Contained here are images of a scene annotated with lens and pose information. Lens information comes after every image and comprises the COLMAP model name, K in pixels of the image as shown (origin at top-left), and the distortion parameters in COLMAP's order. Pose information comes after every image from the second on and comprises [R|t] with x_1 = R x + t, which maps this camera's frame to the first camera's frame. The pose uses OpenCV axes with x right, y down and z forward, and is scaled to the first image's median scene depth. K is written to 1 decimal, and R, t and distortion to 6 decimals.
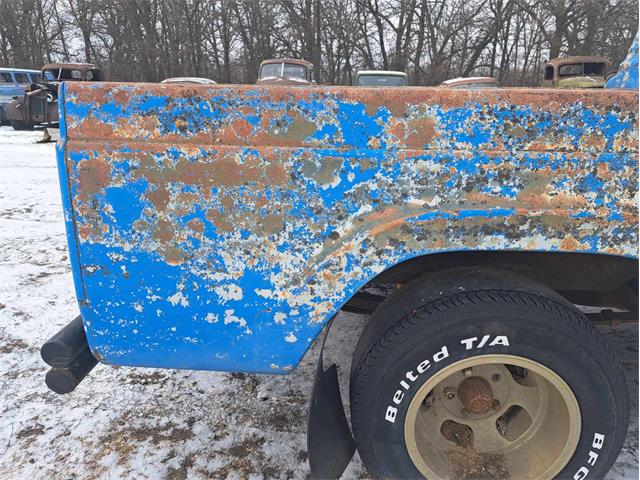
lens RADIAL K [[458.5, 0, 320.0], [0, 458.5, 240.0], [0, 0, 1]] dist [0.079463, -0.084741]
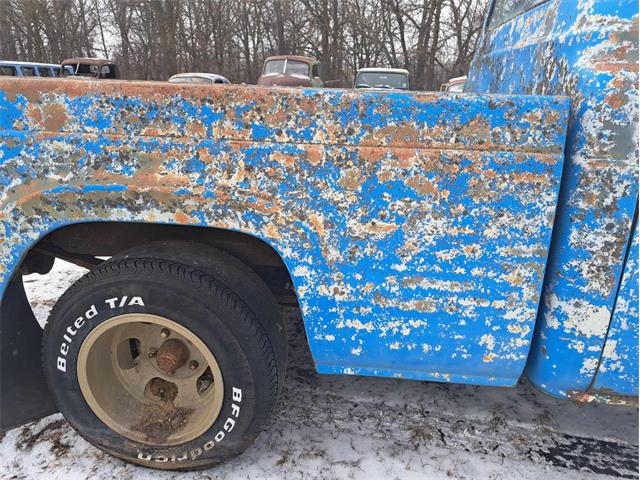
lens RADIAL K [[458.5, 0, 320.0], [0, 458.5, 240.0], [0, 0, 1]] dist [0.079463, -0.084741]
pose [[0.997377, 0.033076, -0.064379, 0.953434], [-0.032721, 0.999443, 0.006567, 0.045036], [0.064560, -0.004444, 0.997904, -0.122698]]
